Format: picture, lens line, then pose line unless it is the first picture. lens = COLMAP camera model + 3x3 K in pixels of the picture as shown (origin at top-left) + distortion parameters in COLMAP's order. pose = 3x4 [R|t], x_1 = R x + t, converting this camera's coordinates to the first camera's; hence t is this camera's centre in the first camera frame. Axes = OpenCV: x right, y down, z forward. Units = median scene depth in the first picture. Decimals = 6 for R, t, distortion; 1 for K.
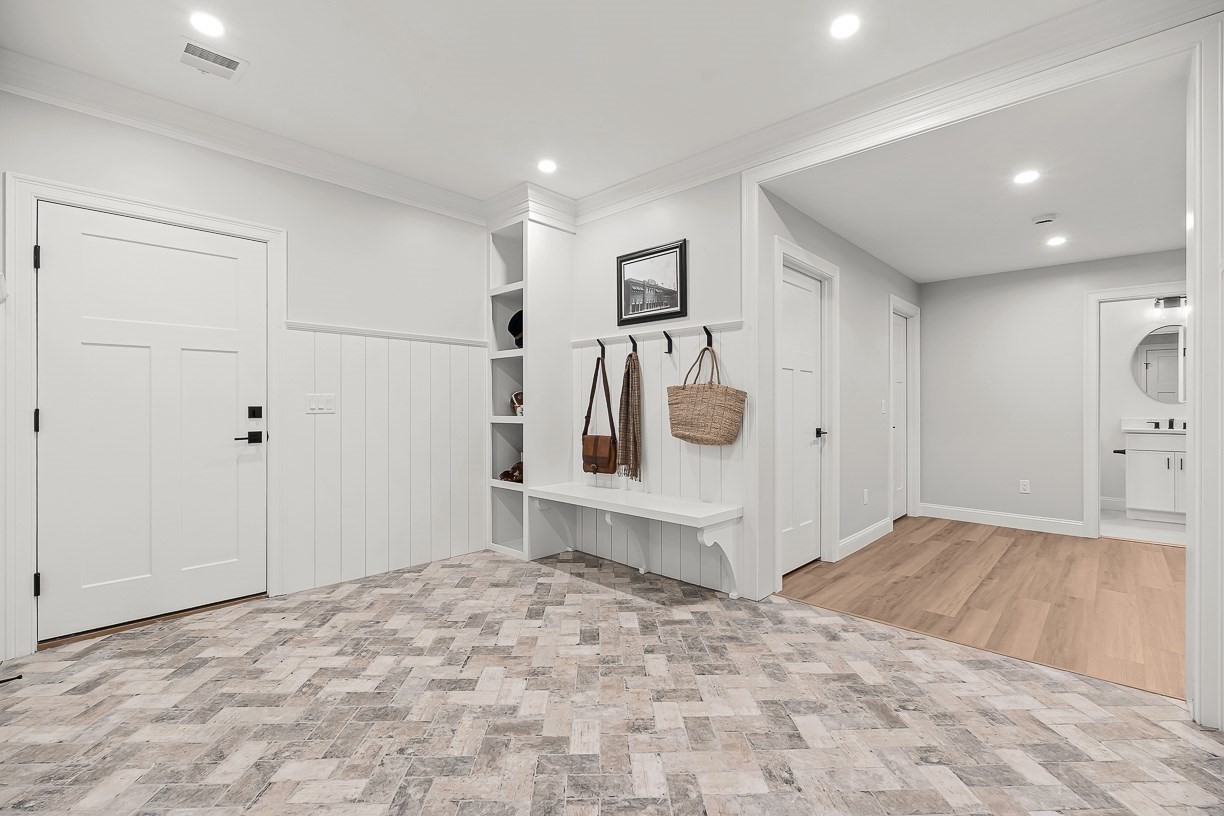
lens RADIAL K [[543.6, 0, 609.8], [0, 543.6, 404.3], [0, 0, 1]] dist [-0.005838, 0.000878]
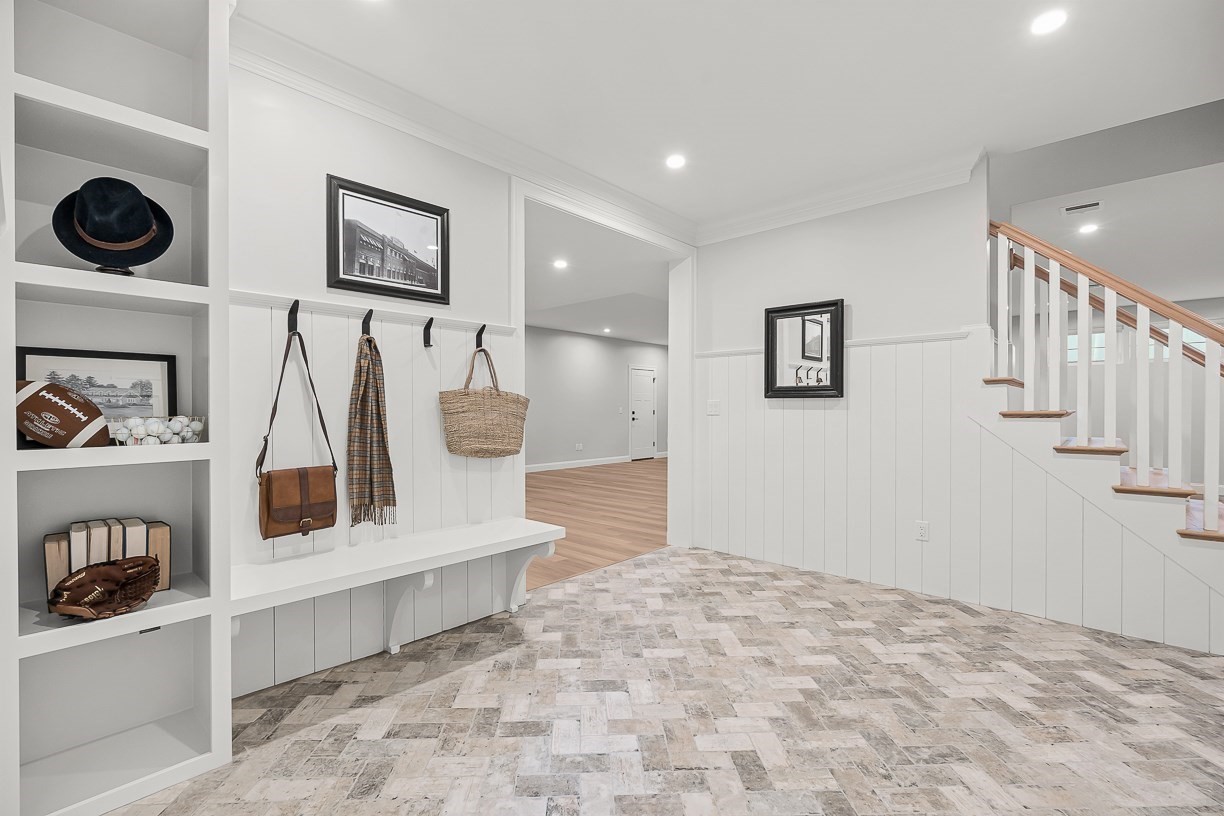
lens RADIAL K [[543.6, 0, 609.8], [0, 543.6, 410.6], [0, 0, 1]] dist [-0.005838, 0.000878]
pose [[-0.024258, -0.007503, 0.999678, -0.851984], [-0.002980, 0.999968, 0.007433, -0.012617], [-0.999701, -0.002799, -0.024279, 0.970669]]
